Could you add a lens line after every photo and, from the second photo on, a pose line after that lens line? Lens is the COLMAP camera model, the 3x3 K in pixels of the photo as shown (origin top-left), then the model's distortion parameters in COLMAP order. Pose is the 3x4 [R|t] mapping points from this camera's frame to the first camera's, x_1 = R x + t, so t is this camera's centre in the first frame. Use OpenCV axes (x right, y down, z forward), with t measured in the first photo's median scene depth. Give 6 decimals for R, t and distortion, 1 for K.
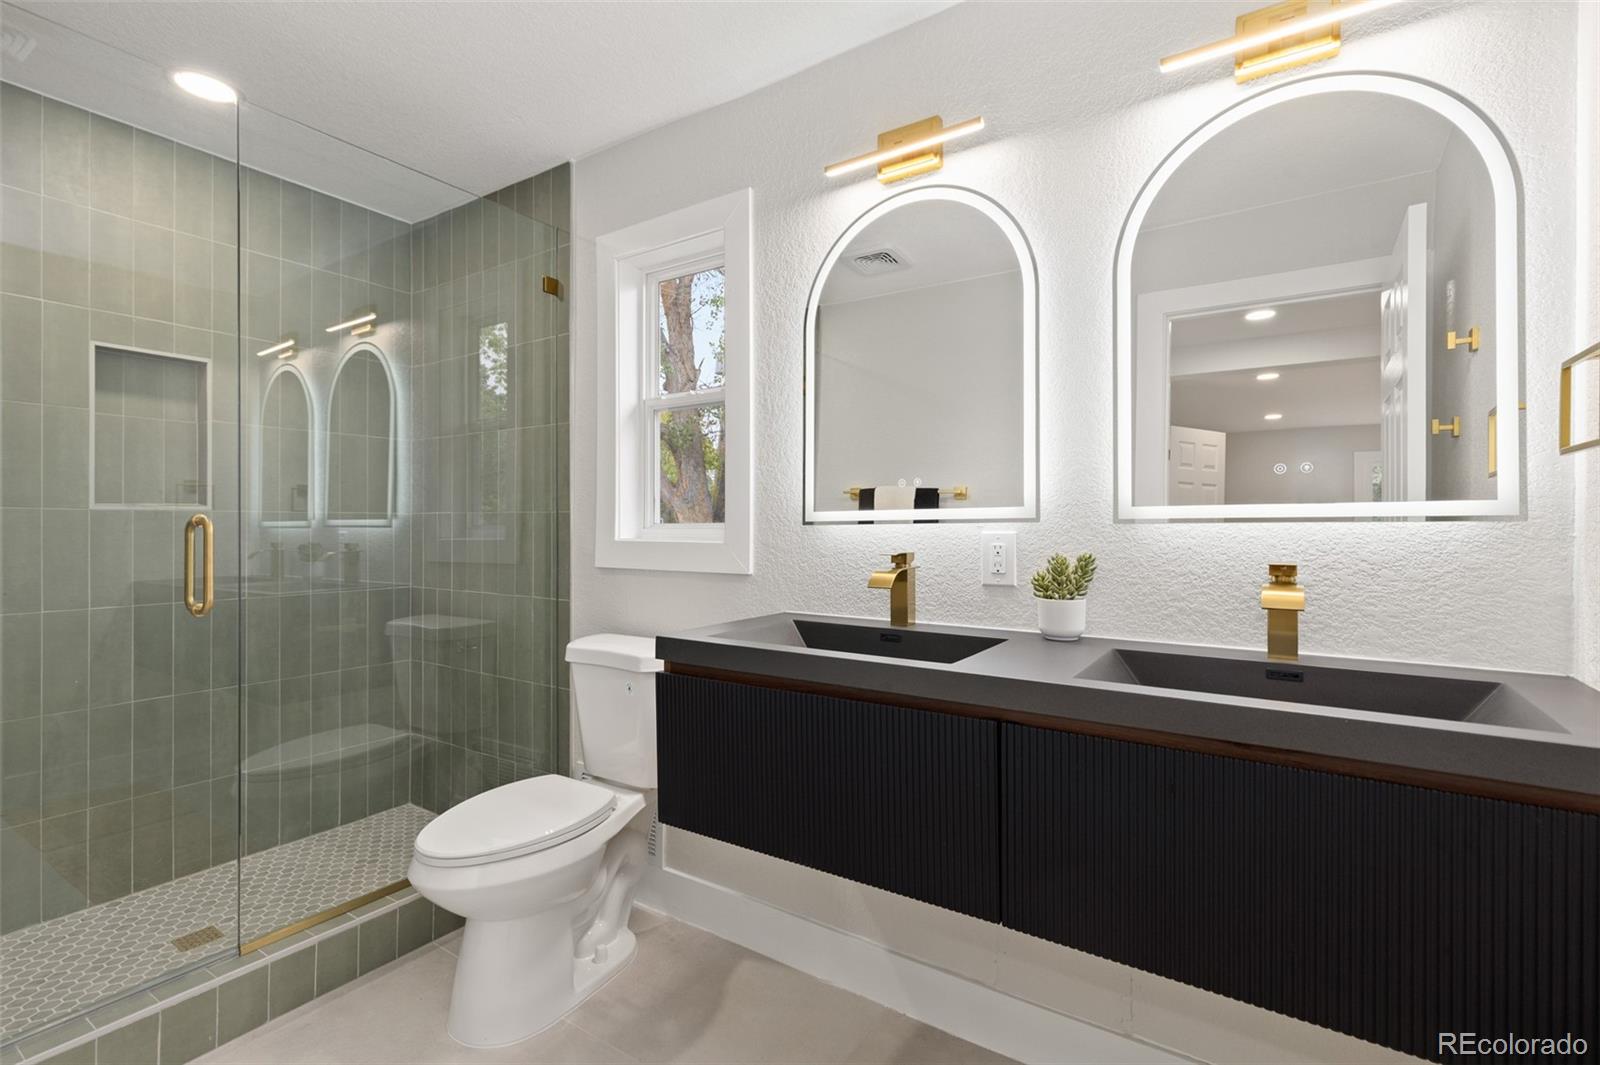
lens RADIAL K [[728.1, 0, 796.5], [0, 728.1, 530.6], [0, 0, 1]] dist [0.001970, -0.001163]
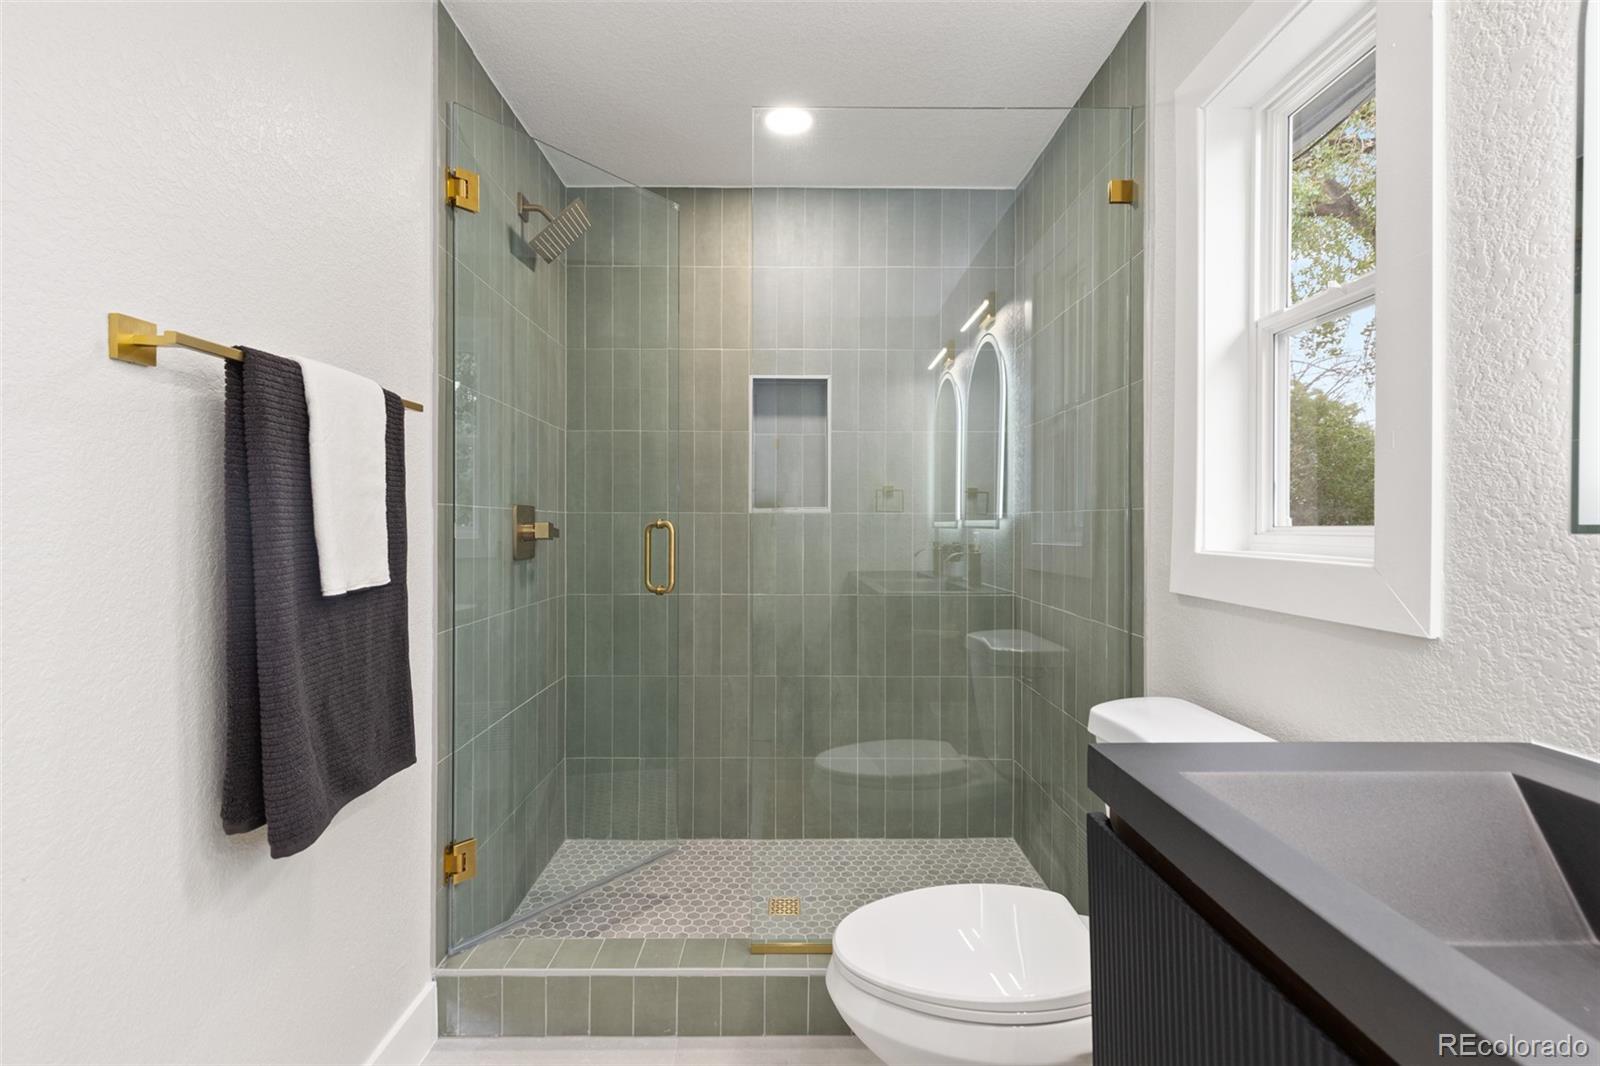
lens RADIAL K [[728.1, 0, 797.0], [0, 728.1, 521.4], [0, 0, 1]] dist [0.001970, -0.001163]
pose [[0.554227, -0.001064, -0.832365, 0.081646], [-0.008457, 0.999940, -0.006909, -0.006468], [0.832322, 0.010869, 0.554185, 0.350311]]
